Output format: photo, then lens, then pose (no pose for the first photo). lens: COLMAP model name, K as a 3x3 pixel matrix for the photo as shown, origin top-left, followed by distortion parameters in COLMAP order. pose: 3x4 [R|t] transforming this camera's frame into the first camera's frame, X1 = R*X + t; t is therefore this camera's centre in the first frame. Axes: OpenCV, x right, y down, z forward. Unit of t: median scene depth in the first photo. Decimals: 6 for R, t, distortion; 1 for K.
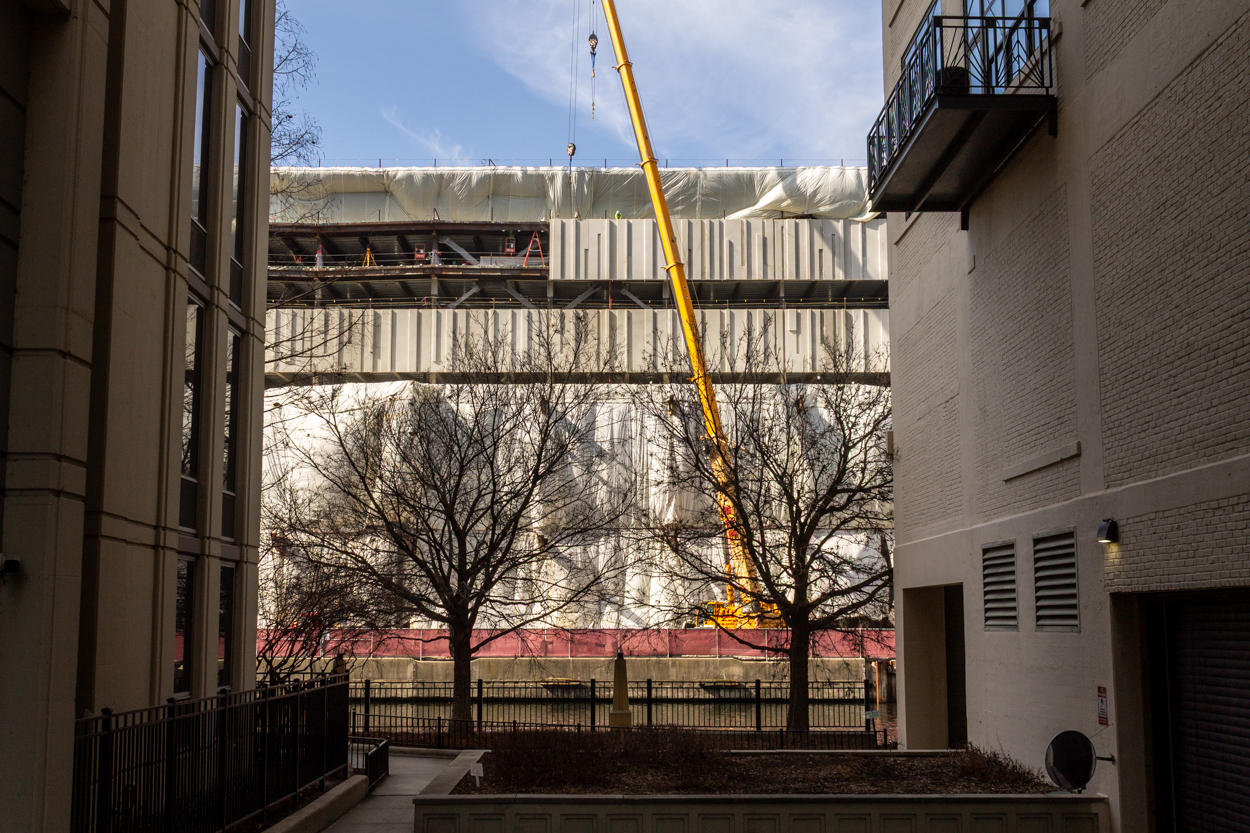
lens RADIAL K [[1481.0, 0, 650.6], [0, 1481.0, 391.7], [0, 0, 1]] dist [0.036879, 0.000000]
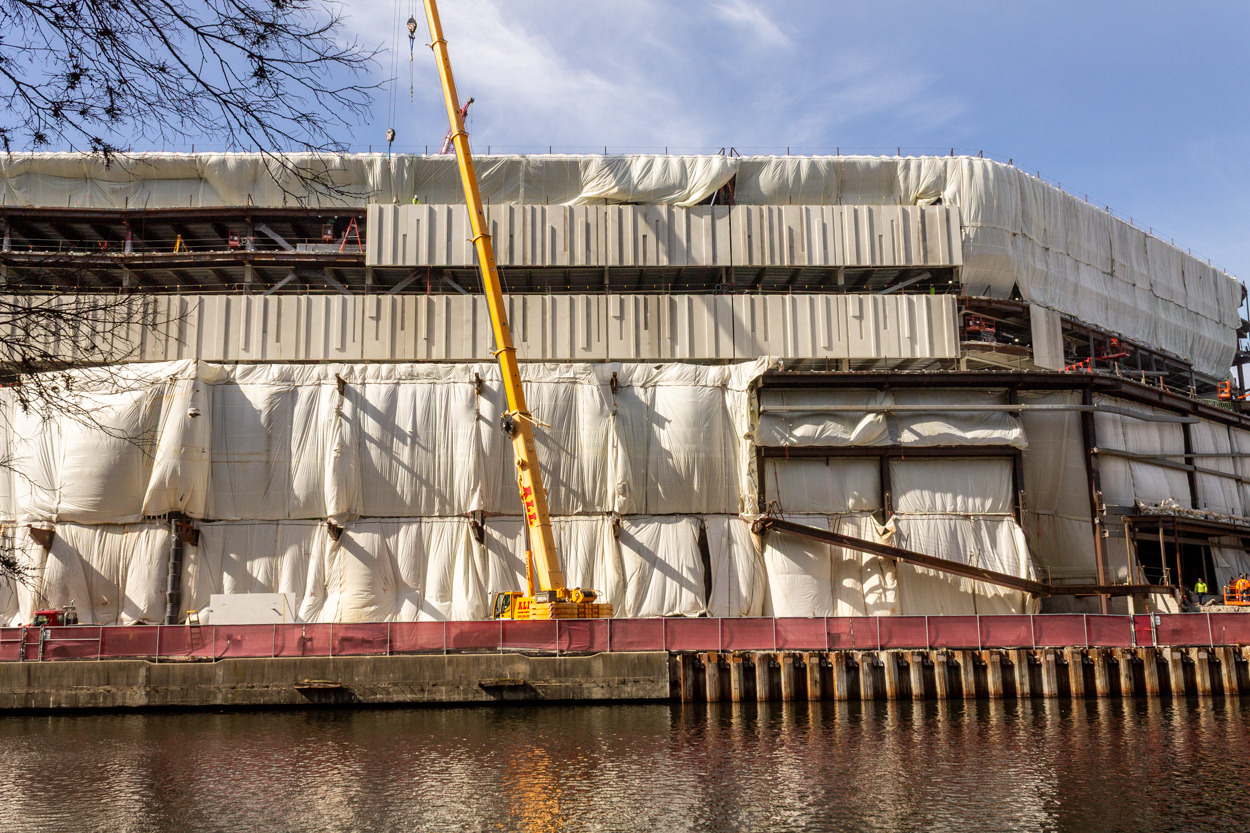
lens RADIAL K [[1150.3, 0, 624.2], [0, 1150.3, 397.8], [0, 0, 1]] dist [0.022569, 0.000000]
pose [[0.999326, -0.006965, 0.036031, 0.073185], [0.008539, 0.999008, -0.043705, 0.045653], [-0.035691, 0.043983, 0.998395, 0.242197]]
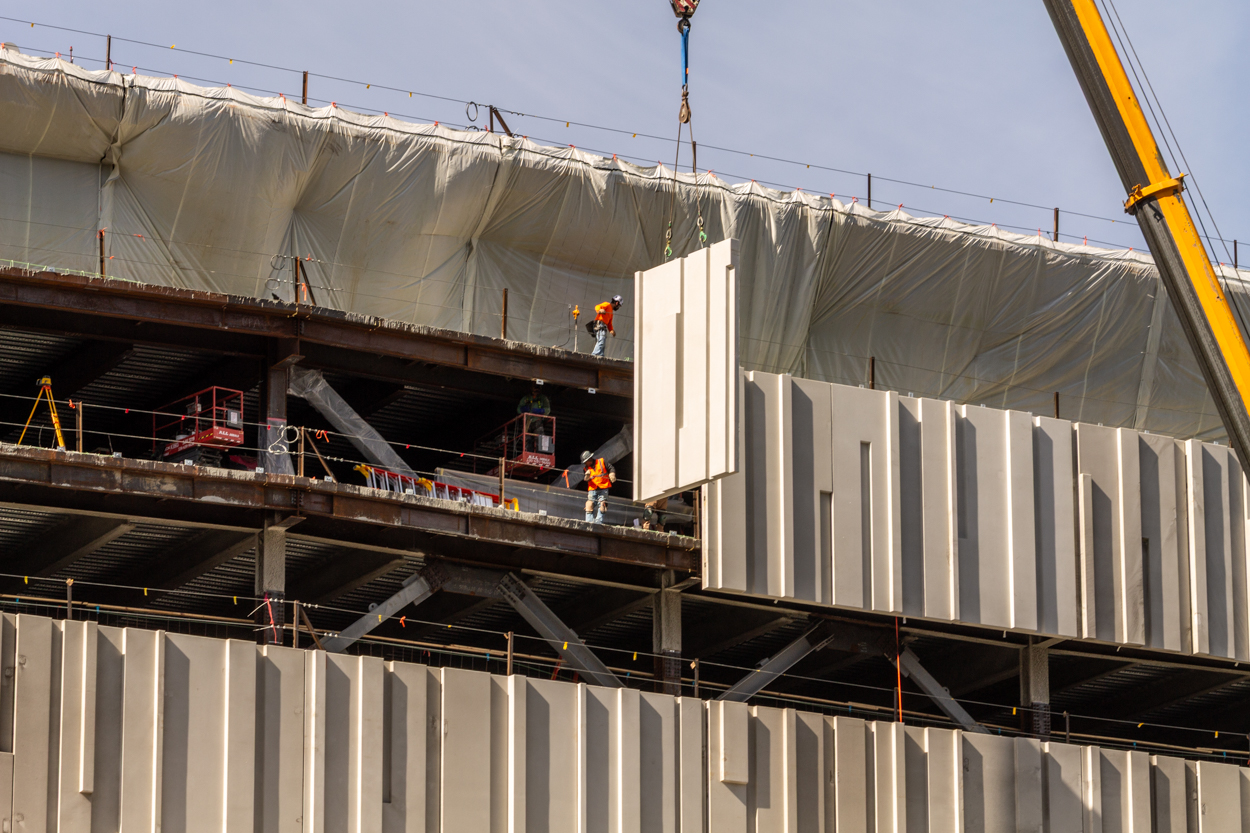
lens RADIAL K [[4992.7, 0, 622.7], [0, 4992.7, 417.6], [0, 0, 1]] dist [-0.043570, 0.000000]
pose [[0.877207, 0.132390, 0.461499, -0.492079], [-0.059322, 0.983752, -0.169450, 0.045024], [-0.476434, 0.121266, 0.870807, 0.234825]]
